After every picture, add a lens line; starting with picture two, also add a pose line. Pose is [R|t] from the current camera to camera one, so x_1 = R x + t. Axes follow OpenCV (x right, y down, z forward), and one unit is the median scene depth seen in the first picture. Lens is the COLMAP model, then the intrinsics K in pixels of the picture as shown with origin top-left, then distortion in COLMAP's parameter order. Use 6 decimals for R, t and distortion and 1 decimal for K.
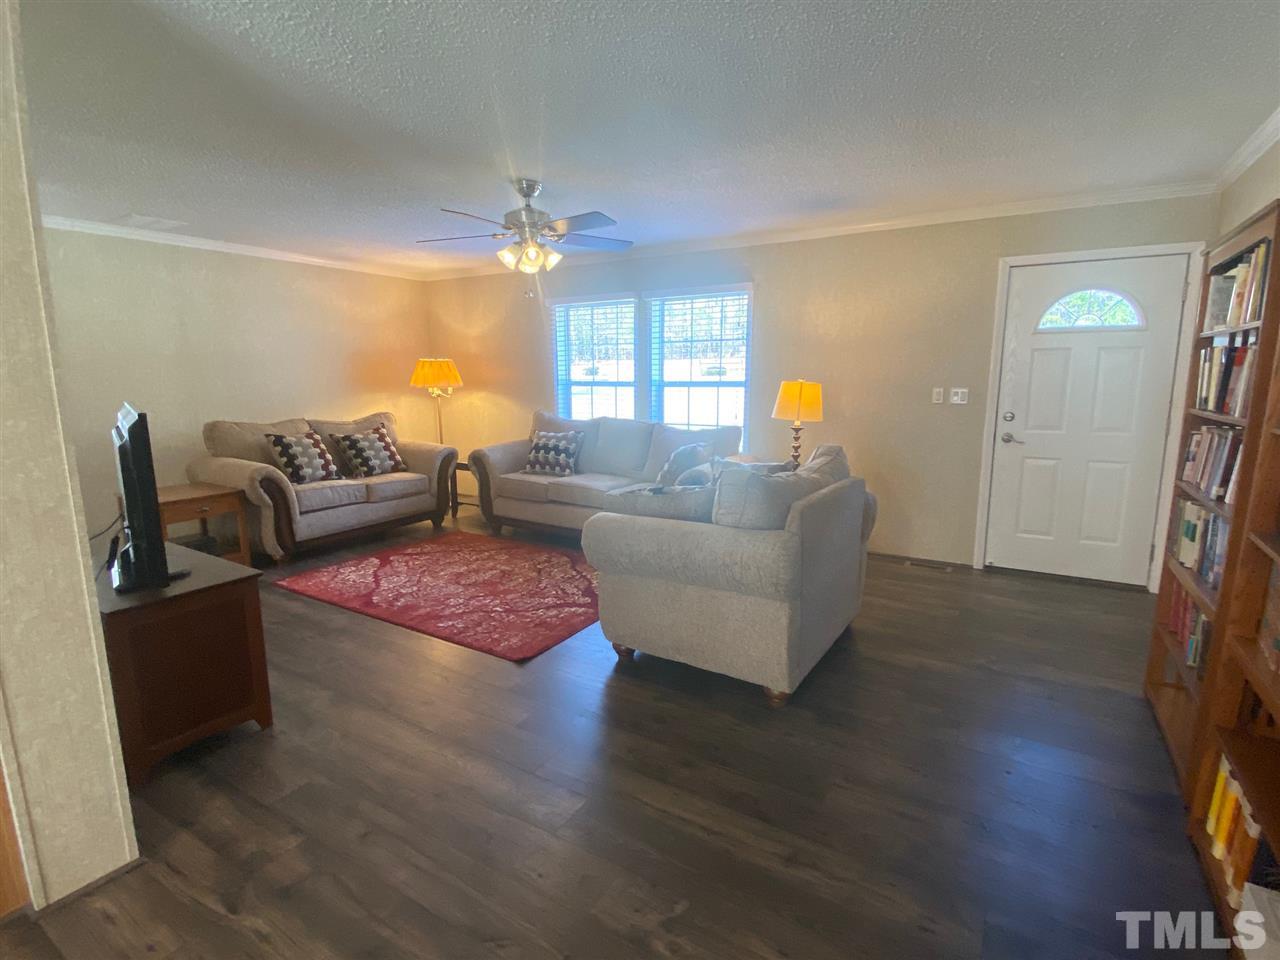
lens RADIAL K [[621.9, 0, 641.3], [0, 621.9, 480.4], [0, 0, 1]] dist [-0.016709, -0.001457]
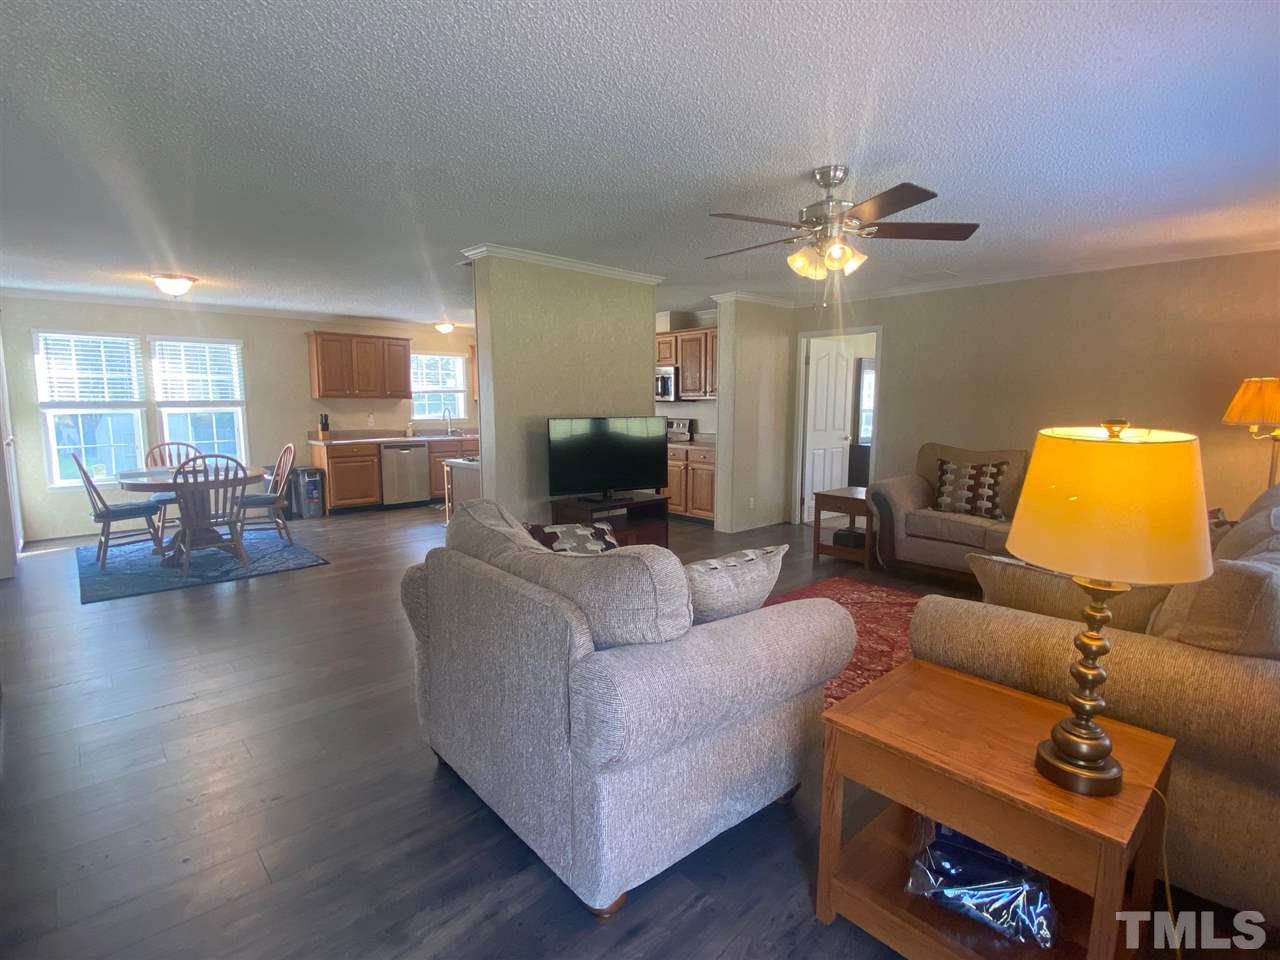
lens RADIAL K [[621.9, 0, 630.9], [0, 621.9, 479.2], [0, 0, 1]] dist [-0.016709, -0.001457]
pose [[-0.276702, 0.122477, -0.953119, 0.586904], [-0.167674, 0.970476, 0.173385, -0.146911], [0.946214, 0.207789, -0.247997, 0.847817]]
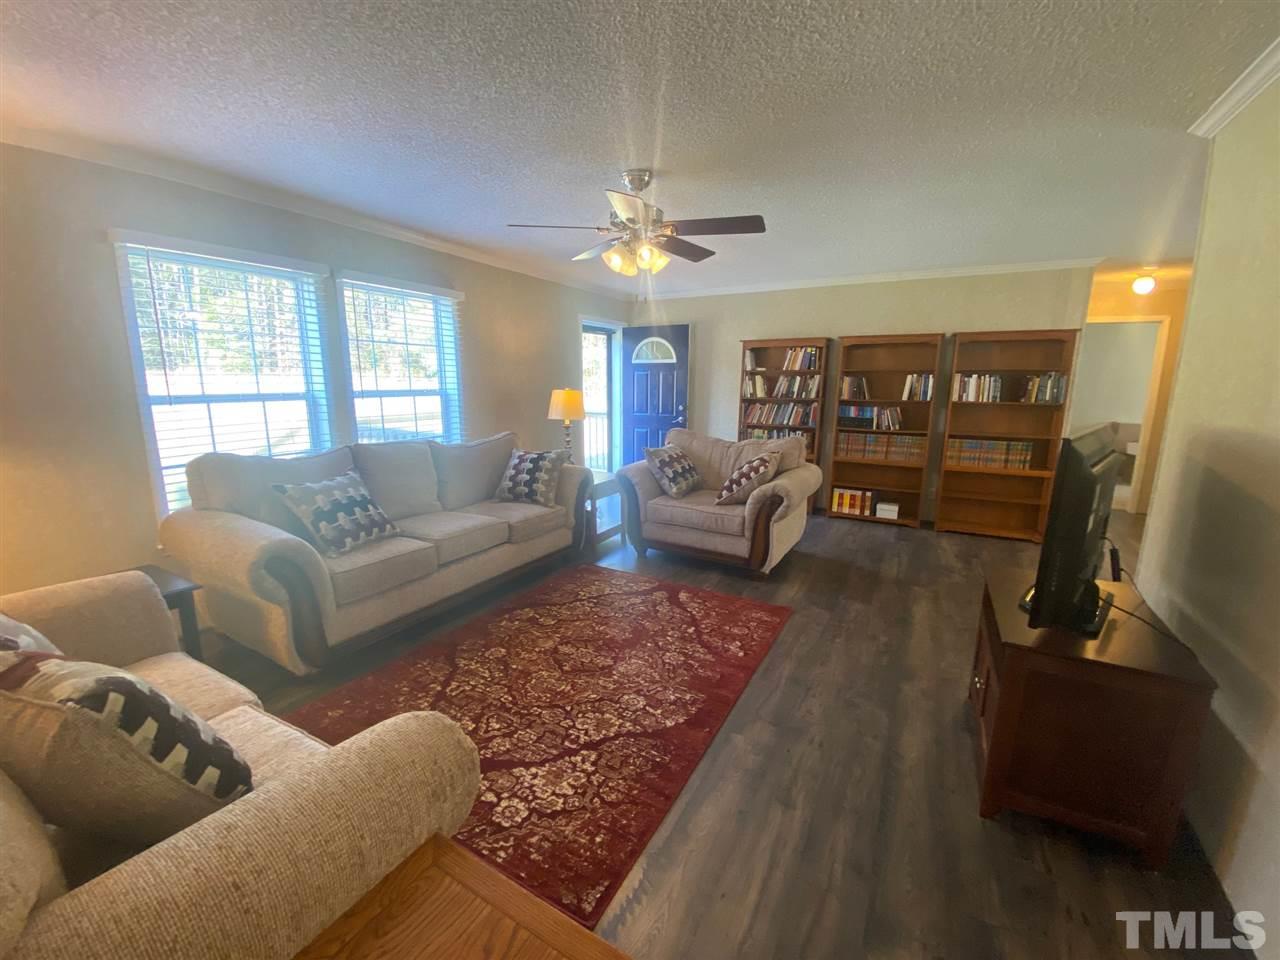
lens RADIAL K [[523.6, 0, 644.6], [0, 523.6, 481.8], [0, 0, 1]] dist [0.001857, -0.011189]
pose [[-0.049576, -0.190331, 0.980467, -0.831496], [0.160961, 0.967320, 0.195917, -0.159153], [-0.985715, 0.167529, -0.017320, 0.883279]]
